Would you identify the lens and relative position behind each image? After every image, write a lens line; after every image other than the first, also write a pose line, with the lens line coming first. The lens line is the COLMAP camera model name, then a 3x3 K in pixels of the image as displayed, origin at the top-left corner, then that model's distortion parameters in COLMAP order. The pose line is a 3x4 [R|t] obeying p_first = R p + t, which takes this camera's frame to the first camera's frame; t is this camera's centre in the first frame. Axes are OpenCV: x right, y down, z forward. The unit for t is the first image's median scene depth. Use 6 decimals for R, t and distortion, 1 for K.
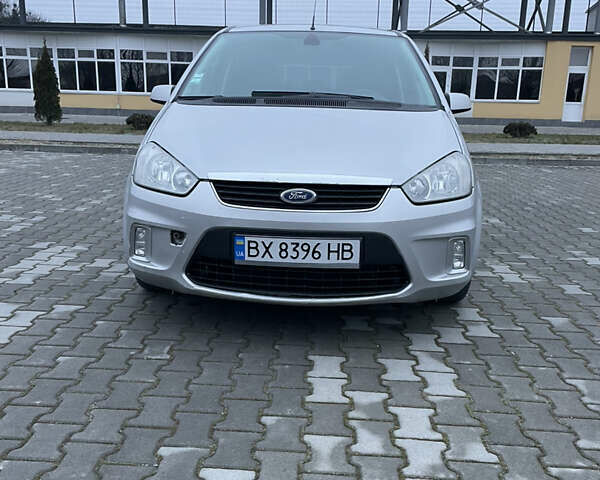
lens RADIAL K [[605.7, 0, 297.2], [0, 605.7, 234.6], [0, 0, 1]] dist [0.045862, 0.000000]
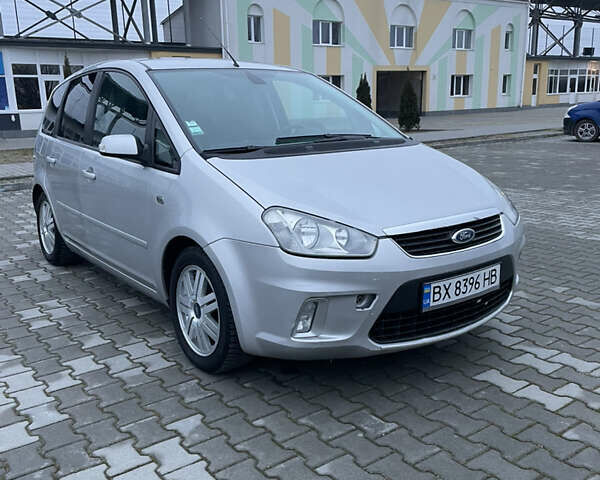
lens RADIAL K [[605.7, 0, 292.8], [0, 605.7, 230.0], [0, 0, 1]] dist [0.045862, 0.000000]
pose [[0.777571, -0.175487, 0.603812, -0.860353], [0.182775, 0.981883, 0.049994, -0.178033], [-0.601645, 0.071488, 0.795558, 0.305311]]
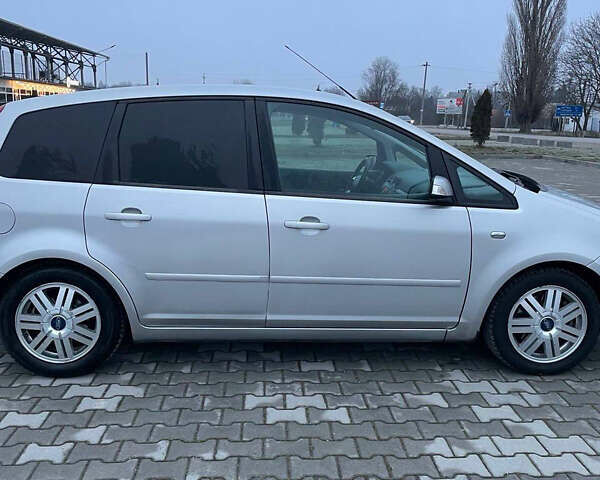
lens RADIAL K [[605.7, 0, 293.3], [0, 605.7, 230.7], [0, 0, 1]] dist [0.045862, 0.000000]
pose [[-0.090639, -0.216108, 0.972153, -1.540468], [0.198589, 0.952644, 0.230287, -0.619162], [-0.975883, 0.213932, -0.043430, 1.910433]]
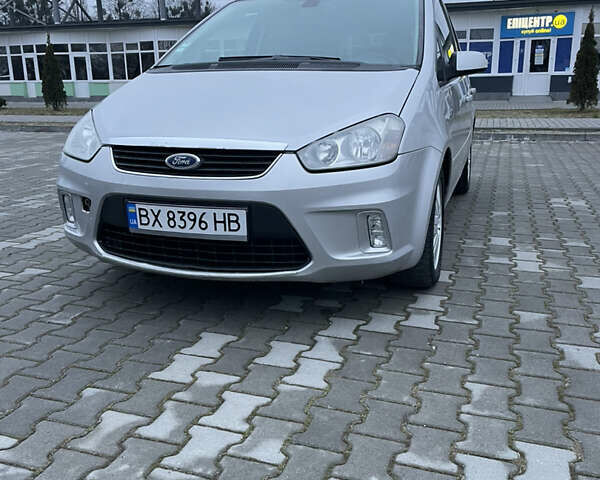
lens RADIAL K [[605.7, 0, 306.4], [0, 605.7, 236.7], [0, 0, 1]] dist [0.045862, 0.000000]
pose [[0.962576, 0.035678, -0.268652, 0.426592], [-0.028274, 0.999108, 0.031380, 0.017212], [0.269532, -0.022609, 0.962726, 0.139083]]
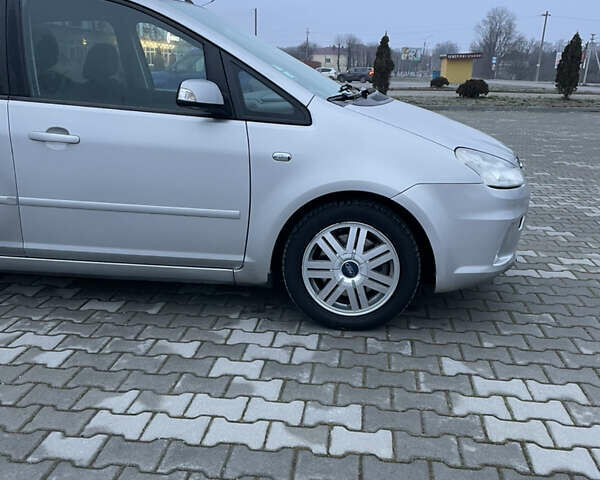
lens RADIAL K [[605.7, 0, 297.1], [0, 605.7, 234.3], [0, 0, 1]] dist [0.045862, 0.000000]
pose [[0.075887, -0.285777, 0.955287, -1.360425], [0.203198, 0.942377, 0.265773, -0.371616], [-0.976192, 0.173944, 0.129583, 1.291891]]
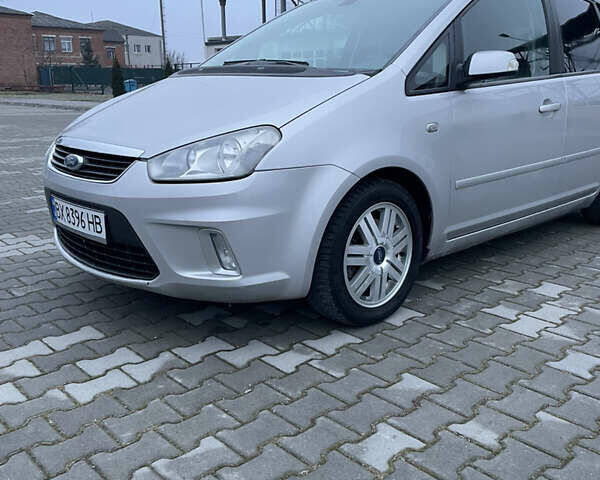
lens RADIAL K [[605.7, 0, 309.8], [0, 605.7, 239.3], [0, 0, 1]] dist [0.045862, 0.000000]
pose [[0.720528, 0.150291, -0.676943, 0.940501], [-0.133776, 0.988018, 0.076964, -0.064557], [0.680399, 0.035104, 0.732000, 0.518155]]
